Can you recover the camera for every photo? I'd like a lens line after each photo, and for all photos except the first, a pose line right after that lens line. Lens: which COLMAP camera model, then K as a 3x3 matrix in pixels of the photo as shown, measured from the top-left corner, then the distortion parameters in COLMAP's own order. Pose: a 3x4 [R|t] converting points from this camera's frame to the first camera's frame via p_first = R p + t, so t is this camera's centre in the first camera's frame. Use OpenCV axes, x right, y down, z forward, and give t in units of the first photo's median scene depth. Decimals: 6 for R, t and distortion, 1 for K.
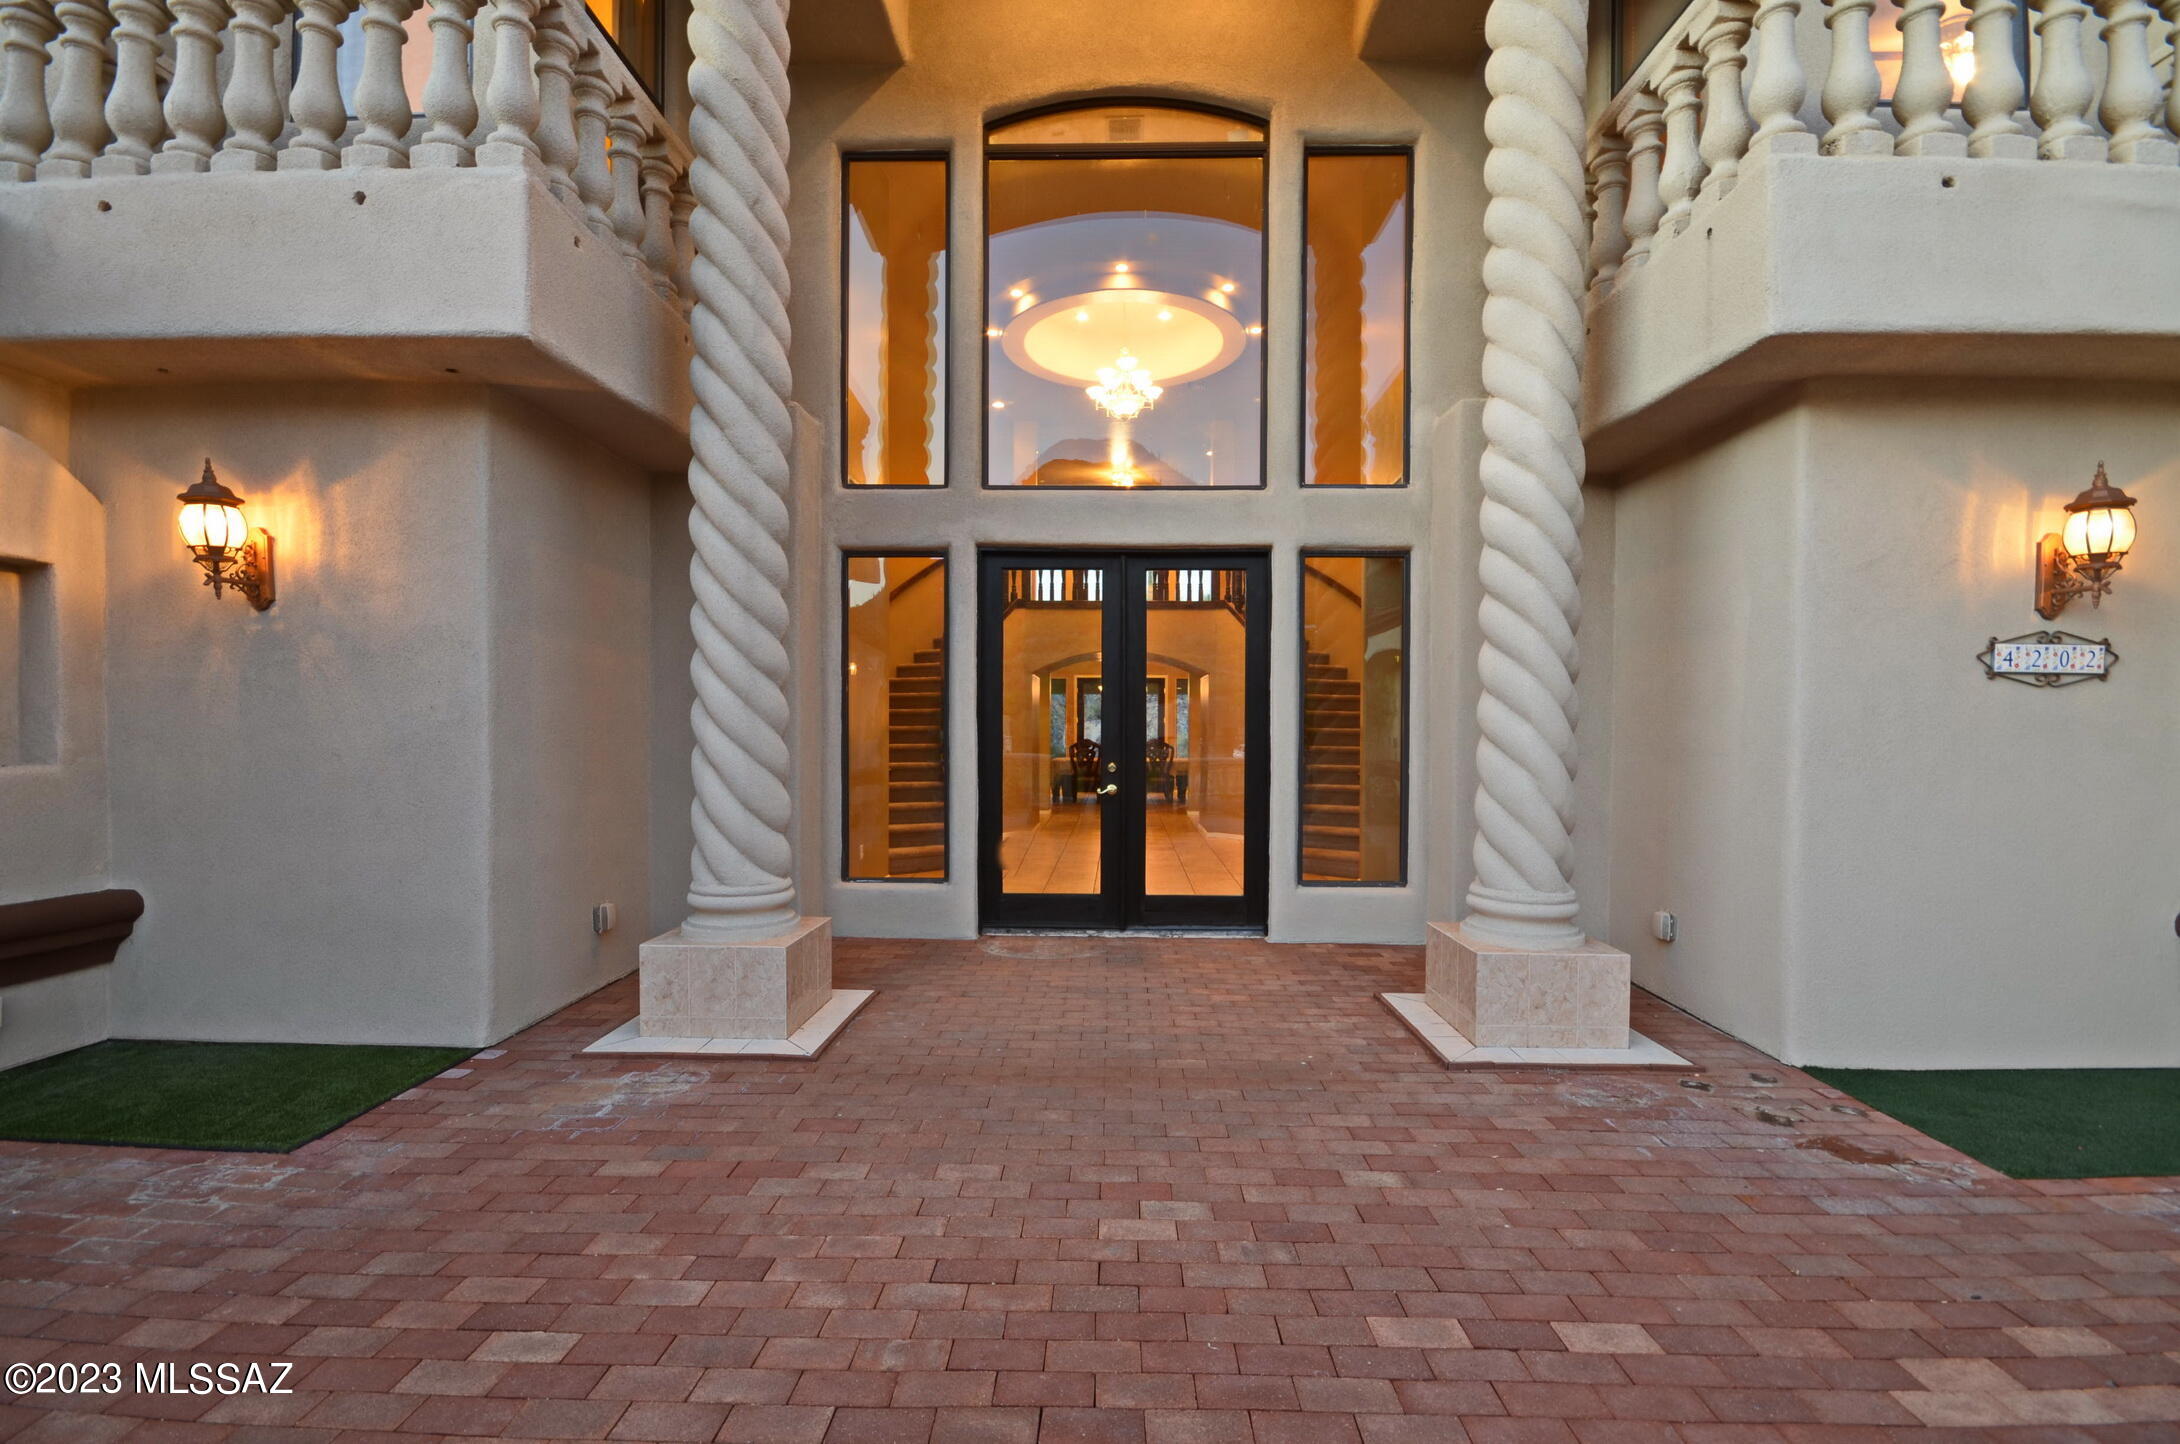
lens RADIAL K [[964.4, 0, 1094.3], [0, 964.4, 729.3], [0, 0, 1]] dist [-0.000465, -0.000125]
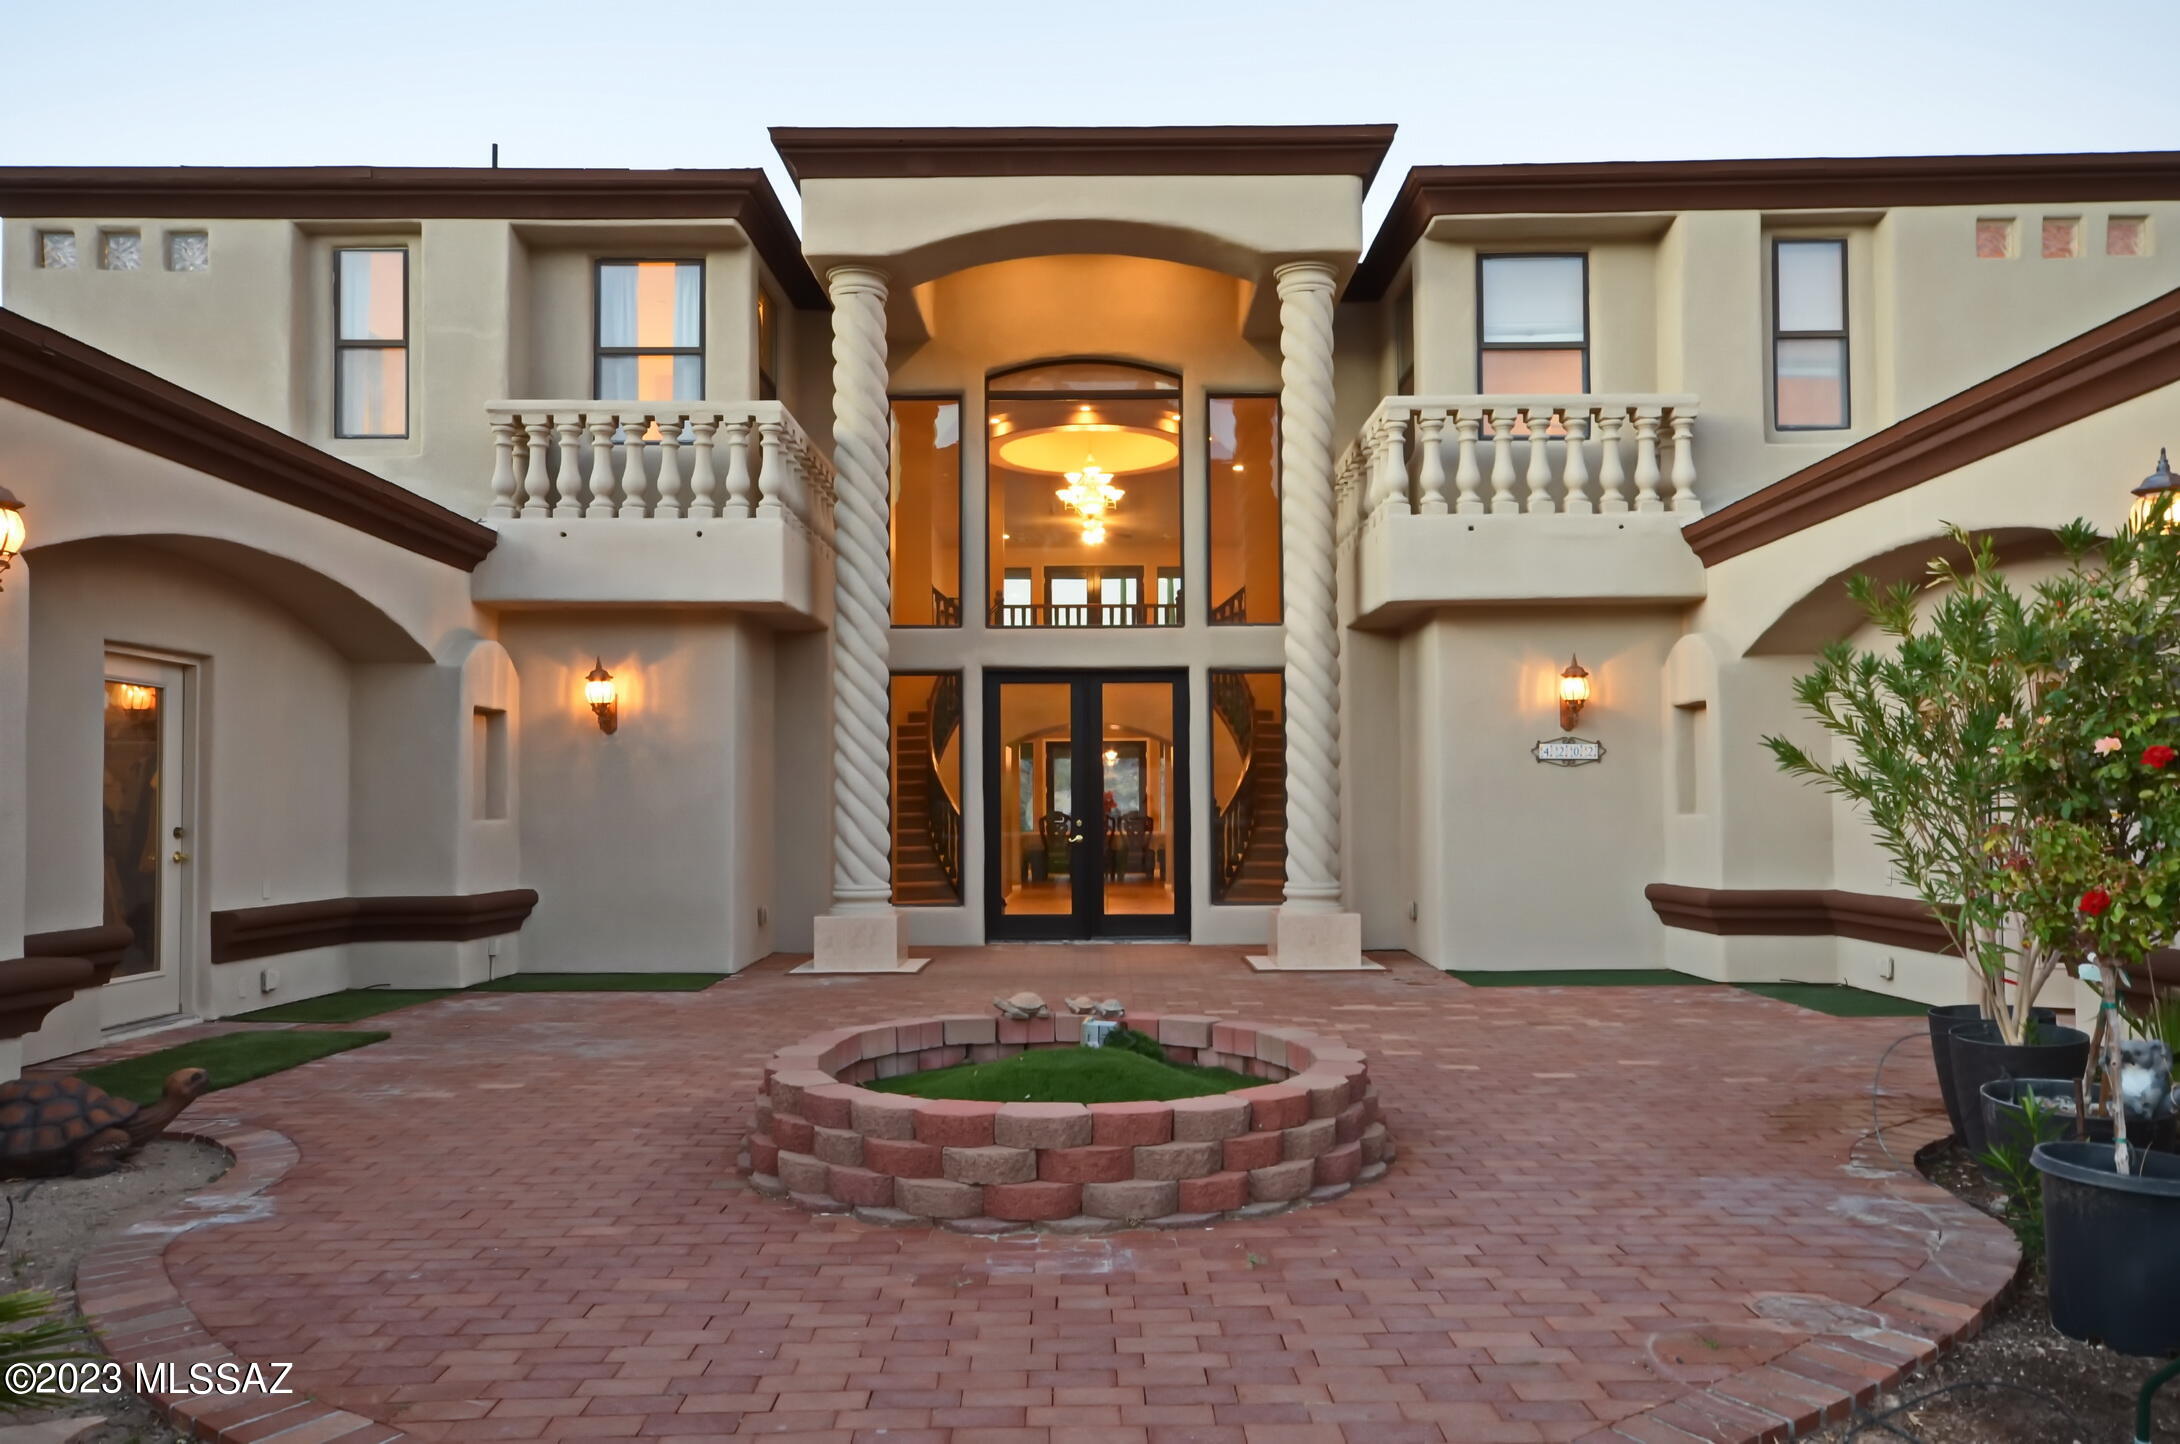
lens RADIAL K [[1563.2, 0, 1094.6], [0, 1563.2, 757.8], [0, 0, 1]] dist [0.000341, 0.000004]
pose [[0.999772, -0.009904, 0.018897, -0.001741], [0.010472, 0.999490, -0.030181, 0.019912], [-0.018588, 0.030372, 0.999366, -1.861828]]
